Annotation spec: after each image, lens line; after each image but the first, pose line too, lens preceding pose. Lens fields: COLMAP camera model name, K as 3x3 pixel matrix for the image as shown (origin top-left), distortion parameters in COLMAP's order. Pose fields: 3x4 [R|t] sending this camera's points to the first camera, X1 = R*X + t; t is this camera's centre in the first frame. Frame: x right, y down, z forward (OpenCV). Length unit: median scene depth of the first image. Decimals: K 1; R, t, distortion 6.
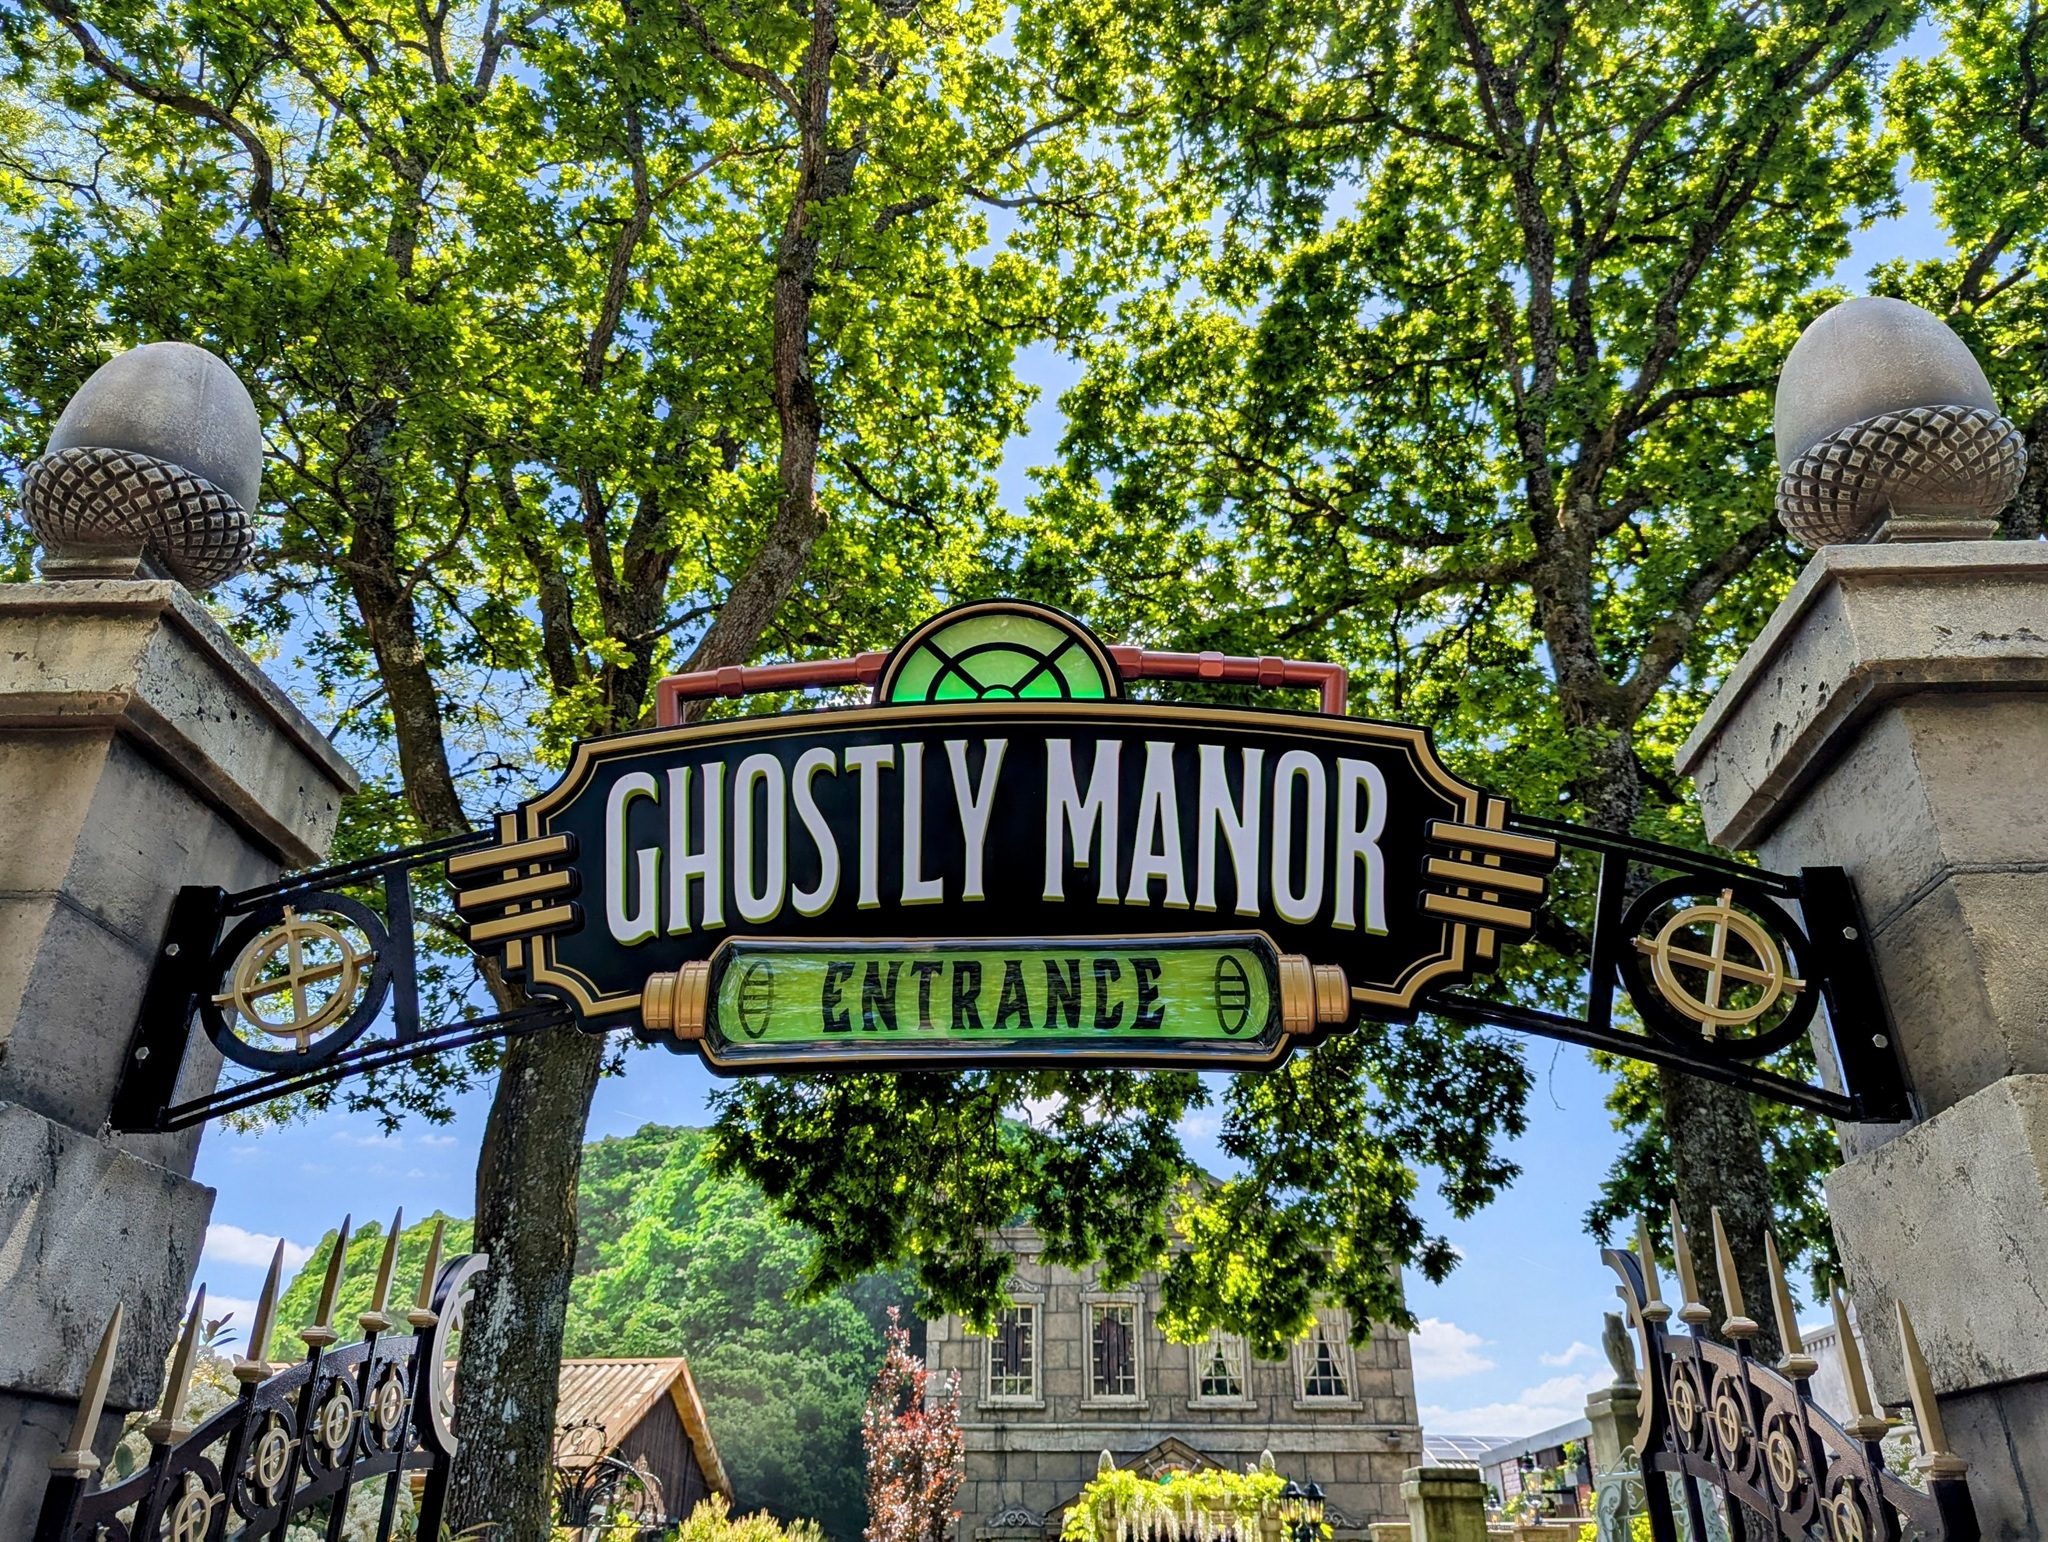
lens RADIAL K [[1559.9, 0, 1028.7], [0, 1559.9, 690.7], [0, 0, 1]] dist [0.076872, -0.079214]
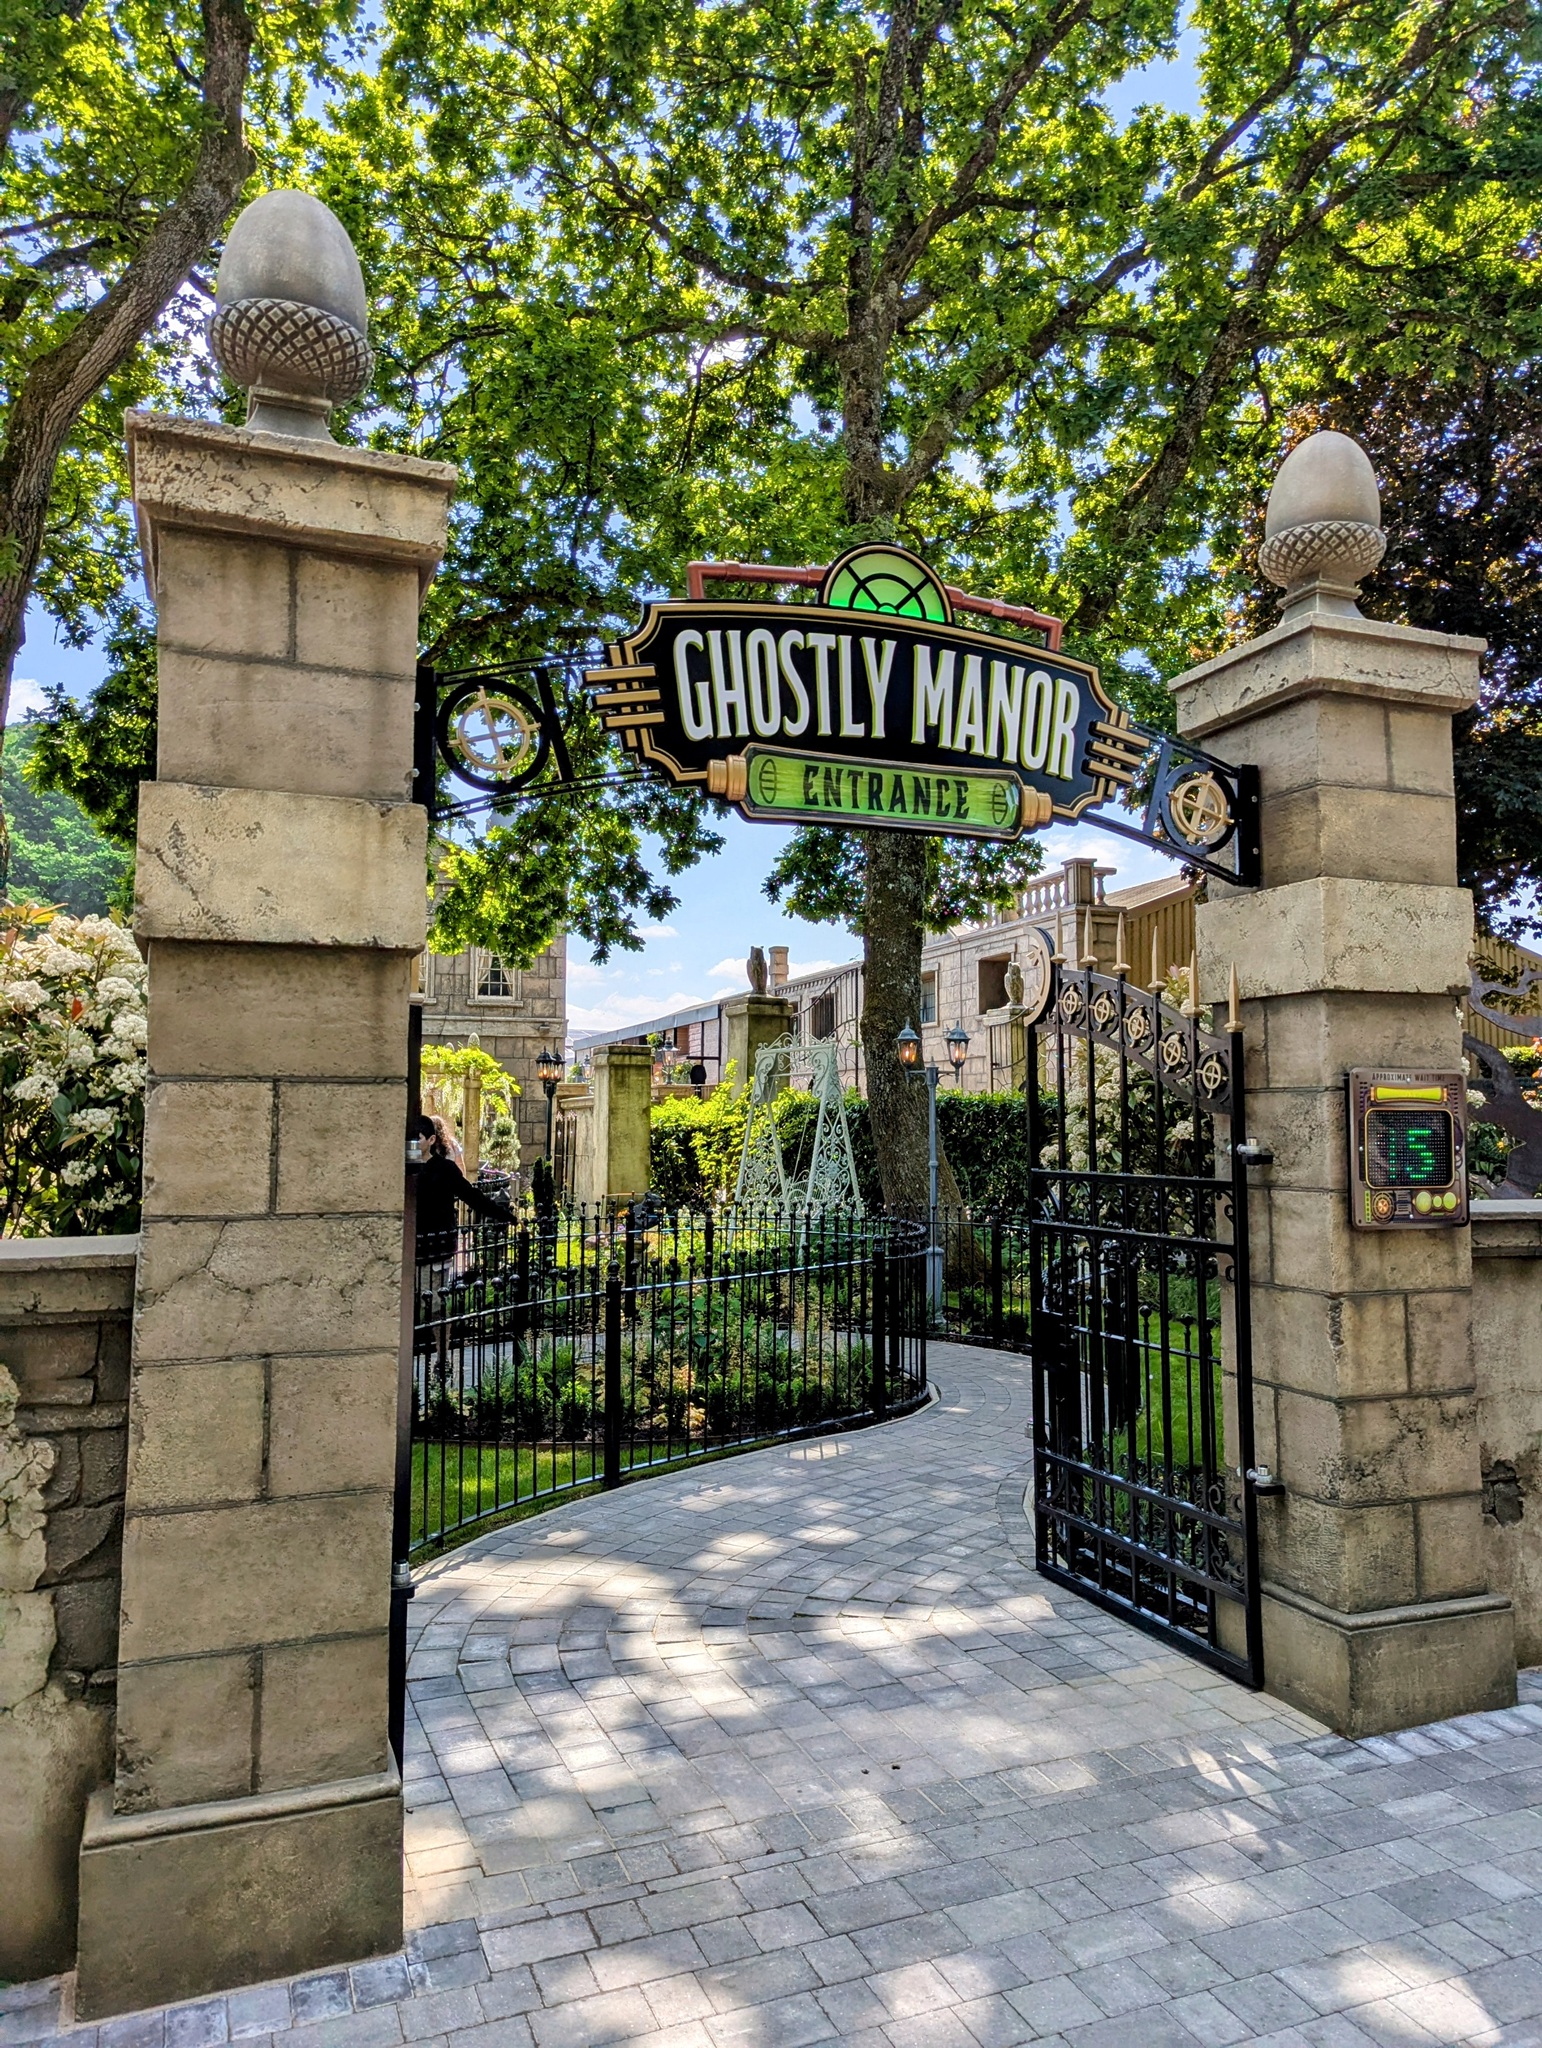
lens RADIAL K [[1559.9, 0, 771.0], [0, 1559.9, 1024.0], [0, 0, 1]] dist [0.076872, -0.079214]
pose [[0.899348, 0.026091, 0.436455, -0.871461], [-0.207619, 0.903984, 0.373775, -0.202233], [-0.384796, -0.426770, 0.818413, -0.527471]]
